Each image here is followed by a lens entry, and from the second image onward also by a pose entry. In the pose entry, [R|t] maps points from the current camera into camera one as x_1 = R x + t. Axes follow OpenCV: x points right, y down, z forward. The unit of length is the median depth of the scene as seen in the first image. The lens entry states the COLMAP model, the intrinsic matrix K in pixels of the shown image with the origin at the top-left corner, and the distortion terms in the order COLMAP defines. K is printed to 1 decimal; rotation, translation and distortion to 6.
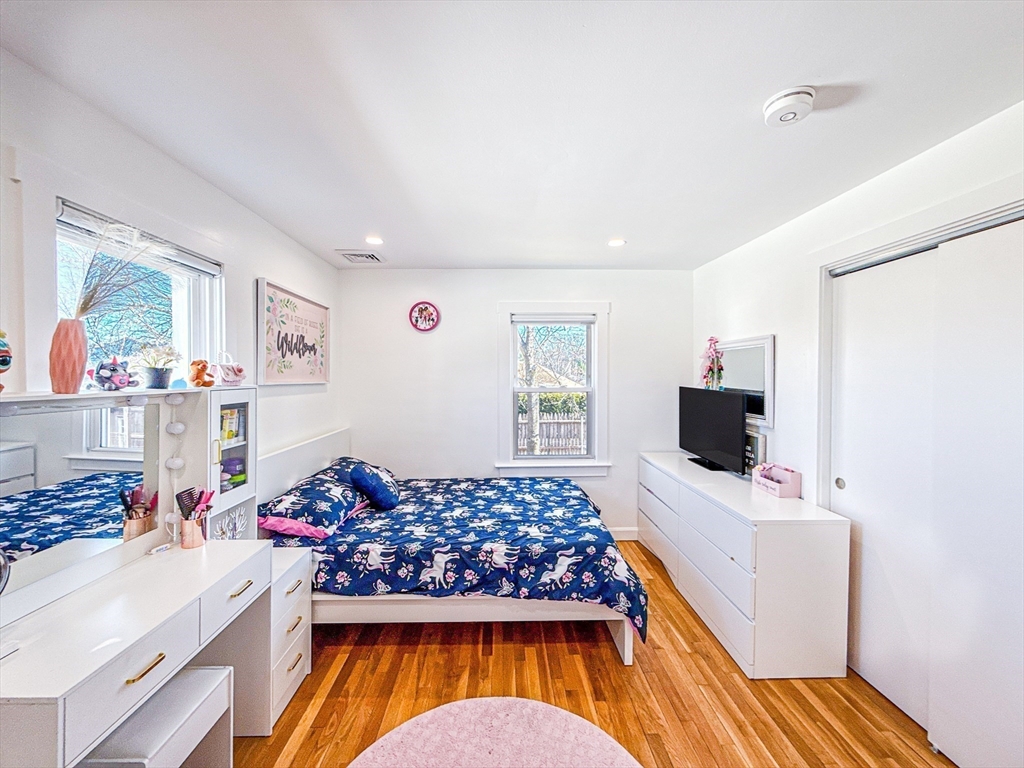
lens RADIAL K [[406.7, 0, 513.8], [0, 406.7, 377.6], [0, 0, 1]] dist [0.000217, 0.000564]
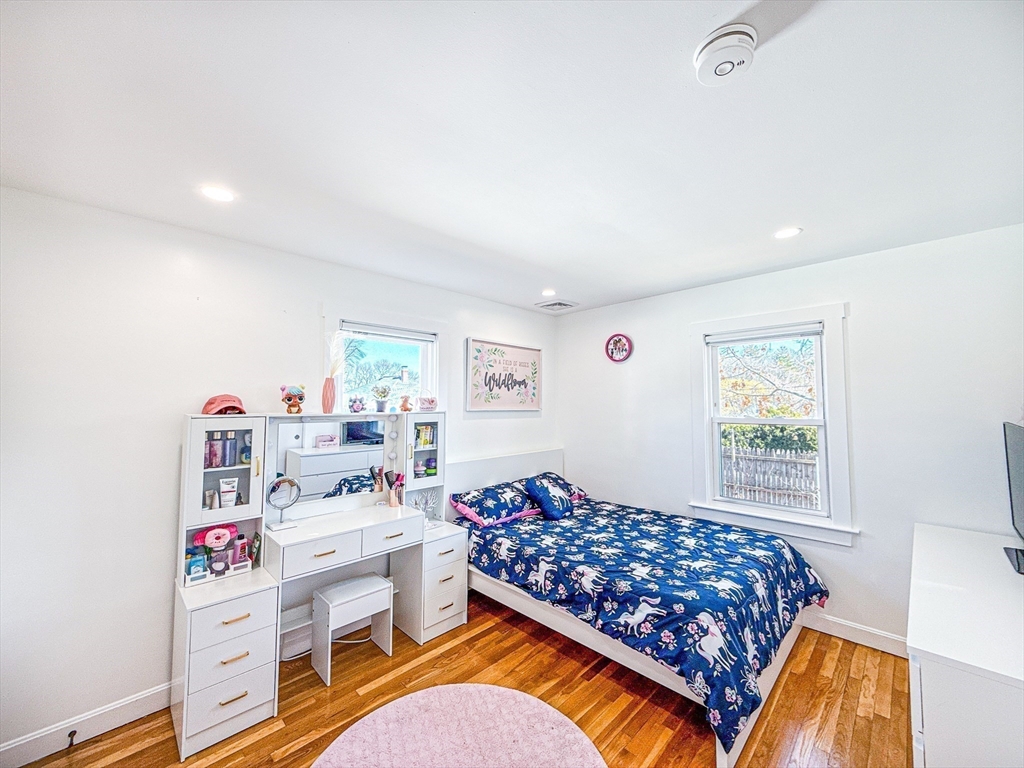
lens RADIAL K [[406.7, 0, 513.2], [0, 406.7, 377.2], [0, 0, 1]] dist [0.000217, 0.000564]
pose [[0.686637, -0.048885, -0.725355, 0.604099], [-0.001063, 0.997668, -0.068244, -0.002920], [0.727000, 0.047630, 0.684984, 0.136569]]
